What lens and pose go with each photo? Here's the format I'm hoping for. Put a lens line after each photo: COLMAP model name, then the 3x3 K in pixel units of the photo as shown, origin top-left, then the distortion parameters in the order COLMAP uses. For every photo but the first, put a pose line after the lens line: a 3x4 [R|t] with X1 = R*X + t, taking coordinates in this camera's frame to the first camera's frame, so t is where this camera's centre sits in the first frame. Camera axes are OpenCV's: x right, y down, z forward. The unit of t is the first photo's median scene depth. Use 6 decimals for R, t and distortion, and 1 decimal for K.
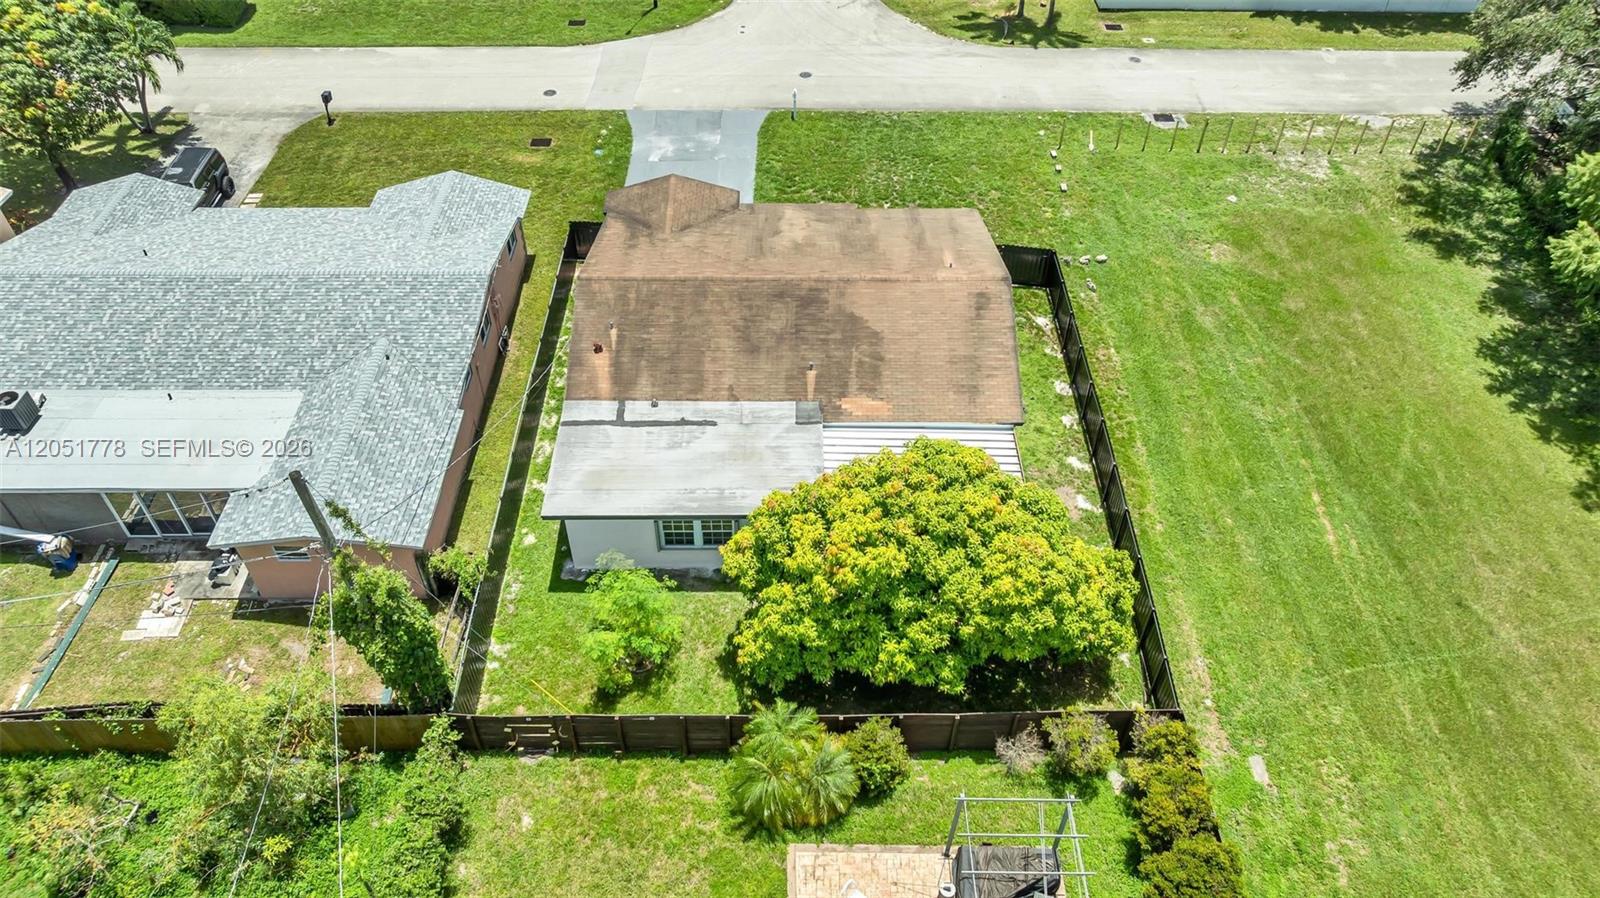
lens RADIAL K [[1127.7, 0, 810.1], [0, 1127.7, 442.7], [0, 0, 1]] dist [-0.039561, 0.036449]
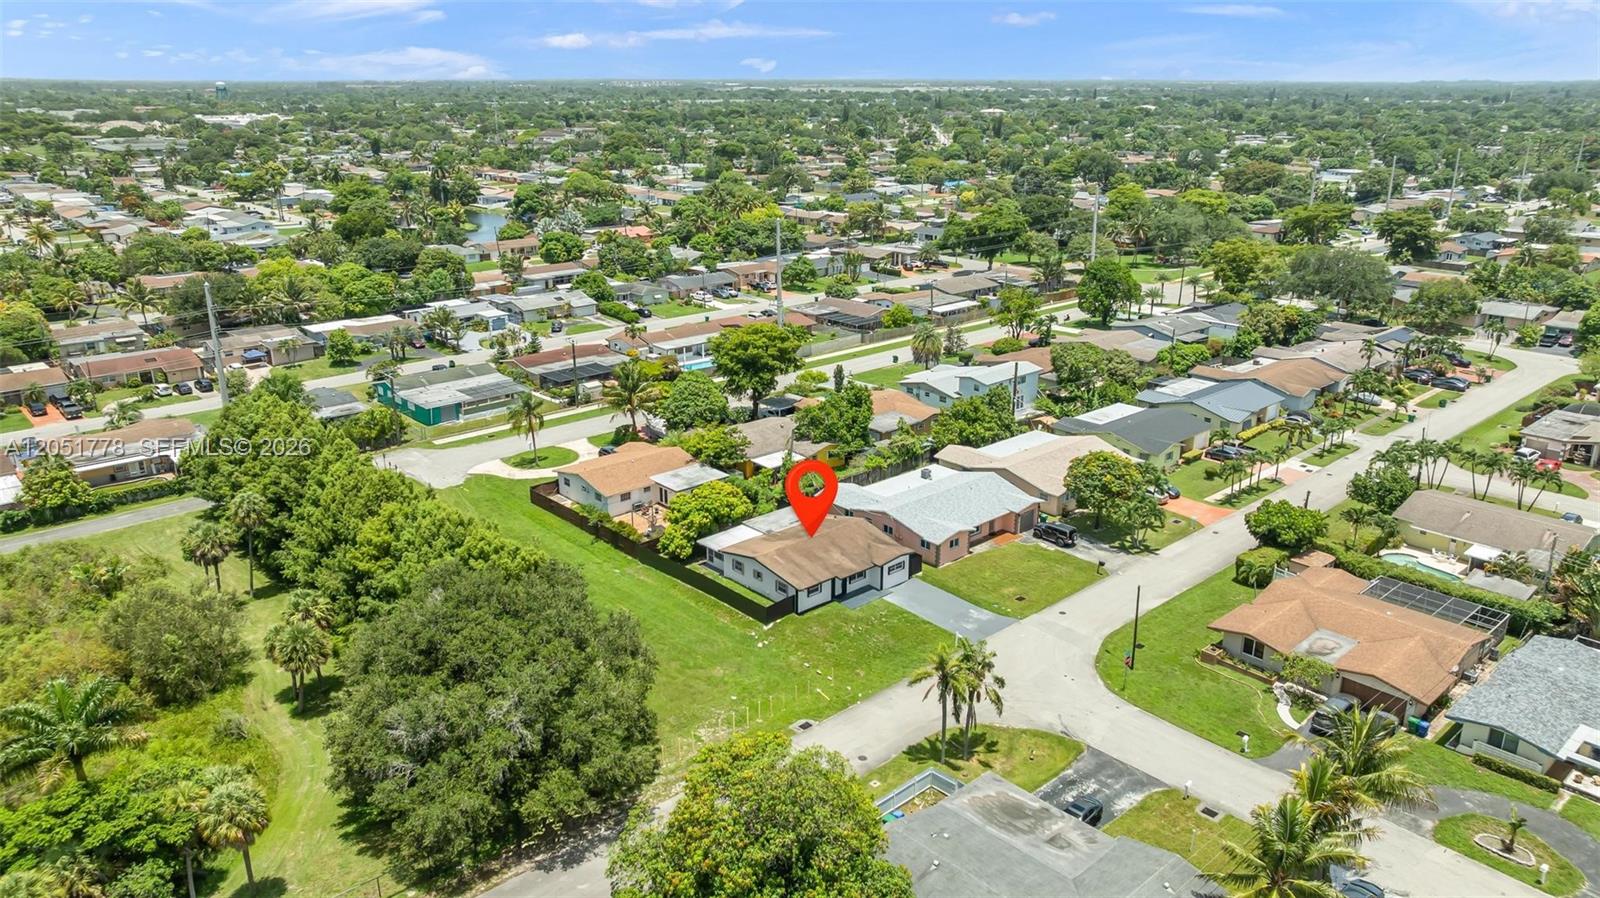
lens RADIAL K [[1127.7, 0, 810.1], [0, 1127.7, 442.7], [0, 0, 1]] dist [-0.039561, 0.036449]
pose [[-0.747272, 0.194718, -0.635350, 1.318573], [-0.472560, 0.516484, 0.714095, -1.733098], [0.467195, 0.833864, -0.293938, 1.215408]]
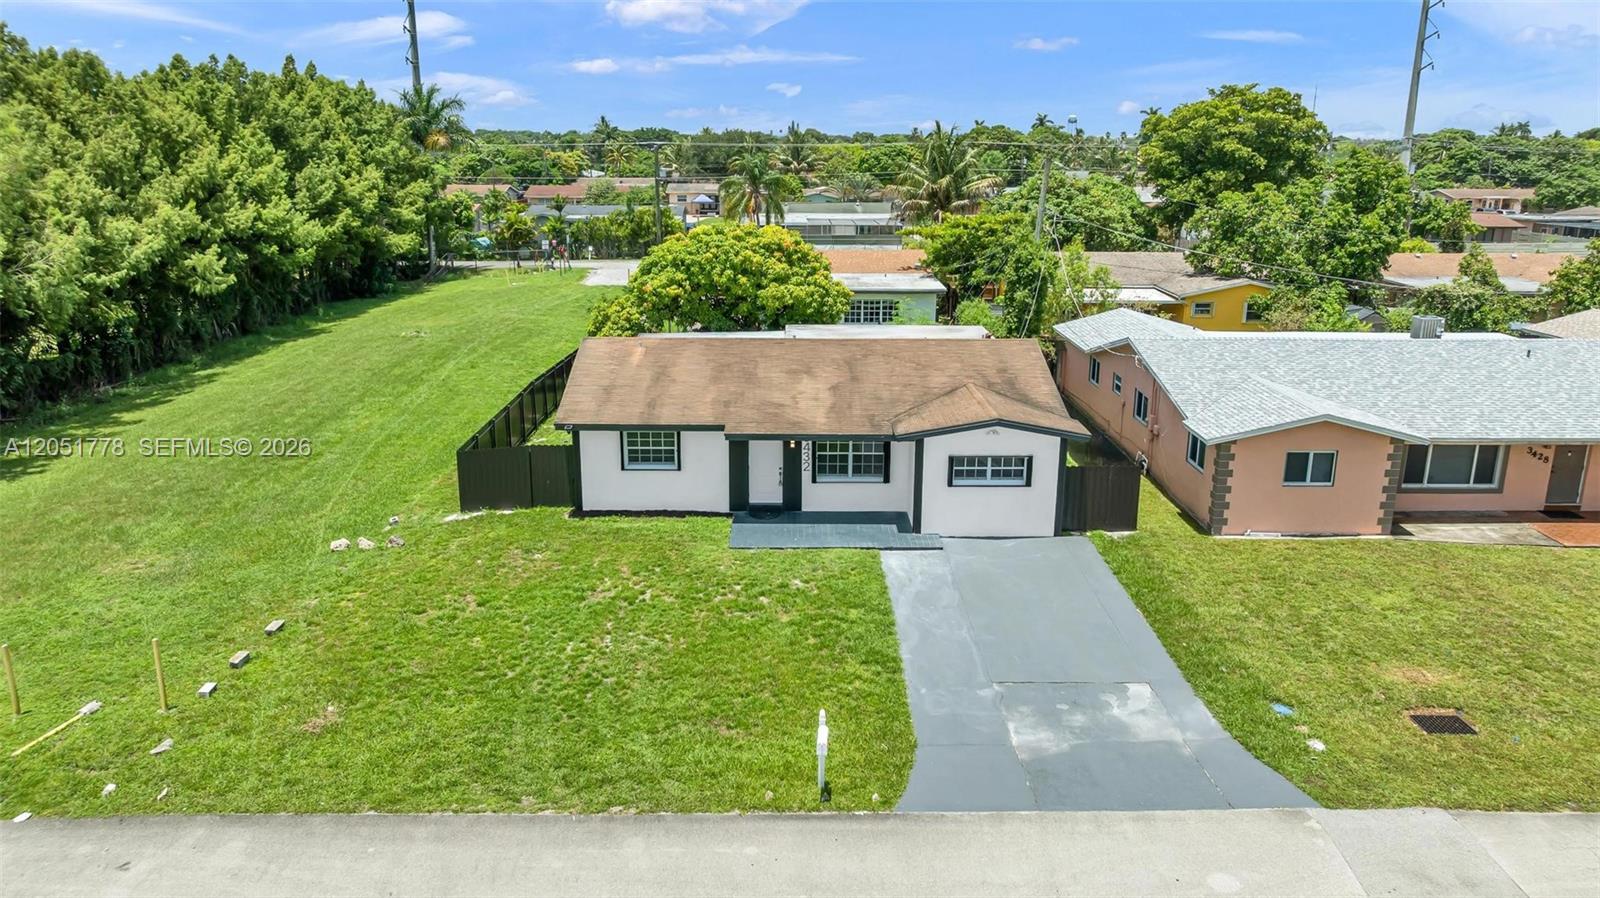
lens RADIAL K [[1127.7, 0, 810.1], [0, 1127.7, 442.7], [0, 0, 1]] dist [-0.039561, 0.036449]
pose [[-0.999879, -0.013895, -0.006972, -0.005945], [-0.013038, 0.505238, 0.862881, -0.681913], [-0.008467, 0.862868, -0.505358, 1.146363]]
